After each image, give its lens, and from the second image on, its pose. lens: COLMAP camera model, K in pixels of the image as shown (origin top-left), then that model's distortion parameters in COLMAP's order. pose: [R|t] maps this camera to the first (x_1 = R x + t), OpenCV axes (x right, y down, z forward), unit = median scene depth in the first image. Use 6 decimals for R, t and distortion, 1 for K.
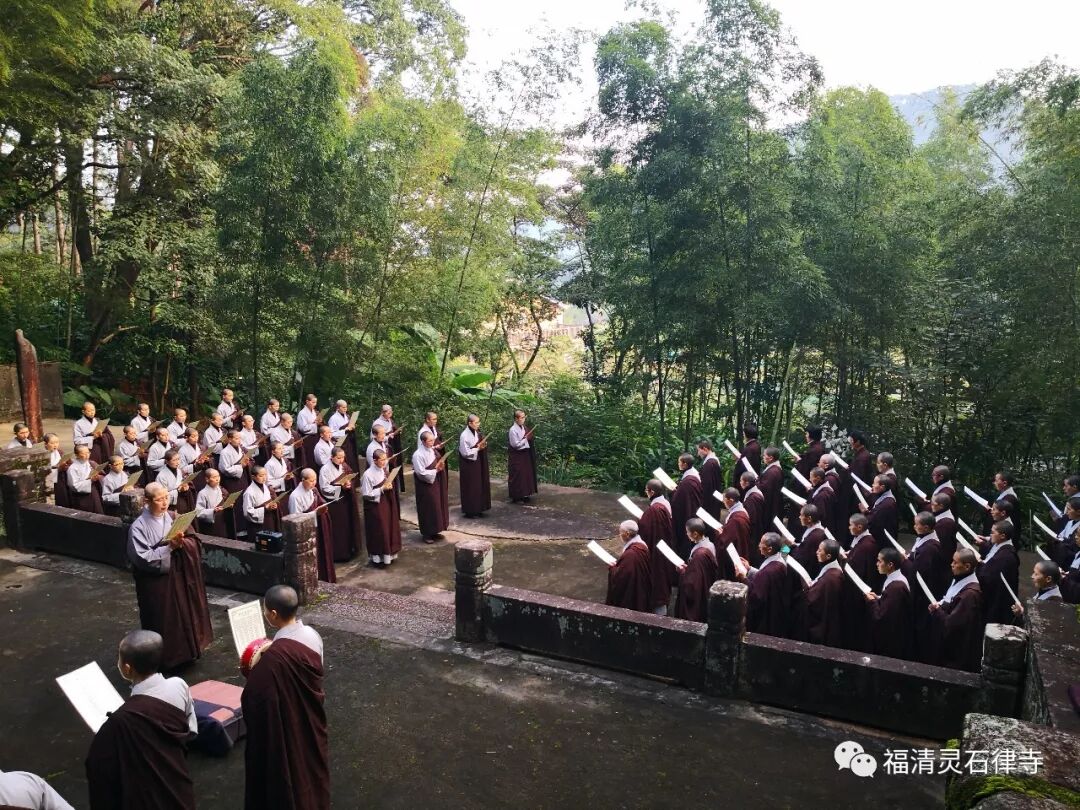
lens RADIAL K [[883.5, 0, 536.2], [0, 883.5, 404.6], [0, 0, 1]] dist [0.015629, -0.040312]
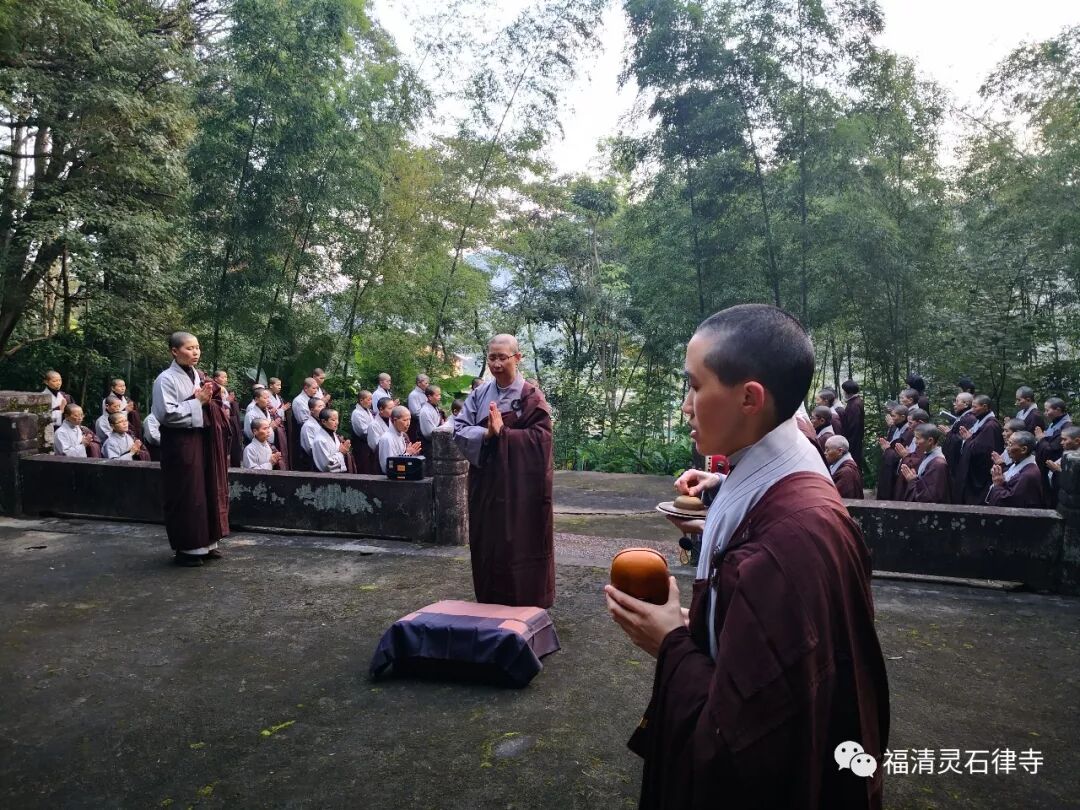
lens RADIAL K [[883.5, 0, 543.0], [0, 883.5, 405.7], [0, 0, 1]] dist [0.015629, -0.040312]
pose [[0.988466, -0.014525, 0.150745, -0.339250], [0.025926, 0.996926, -0.073941, 0.182566], [-0.149207, 0.076997, 0.985804, 0.249632]]
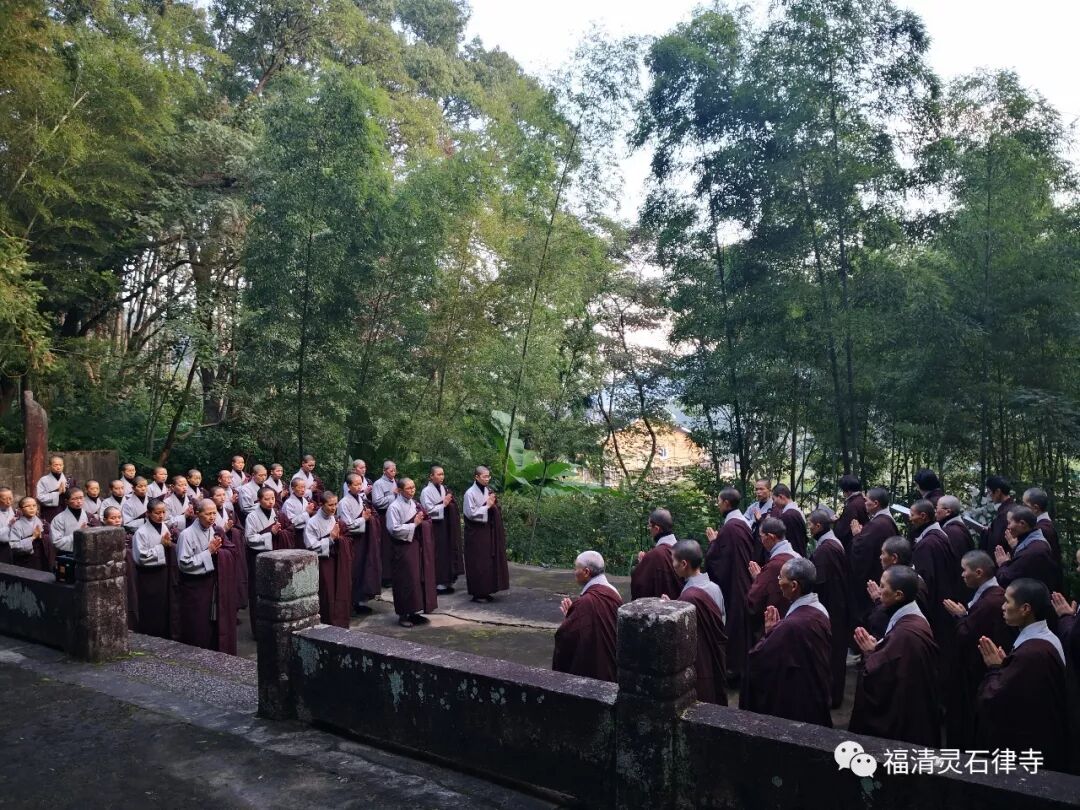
lens RADIAL K [[883.5, 0, 543.9], [0, 883.5, 406.9], [0, 0, 1]] dist [0.015629, -0.040312]
pose [[0.985148, -0.011532, -0.171319, 0.212291], [-0.017325, 0.985975, -0.165992, 0.156392], [0.170830, 0.166495, 0.971132, 0.412498]]
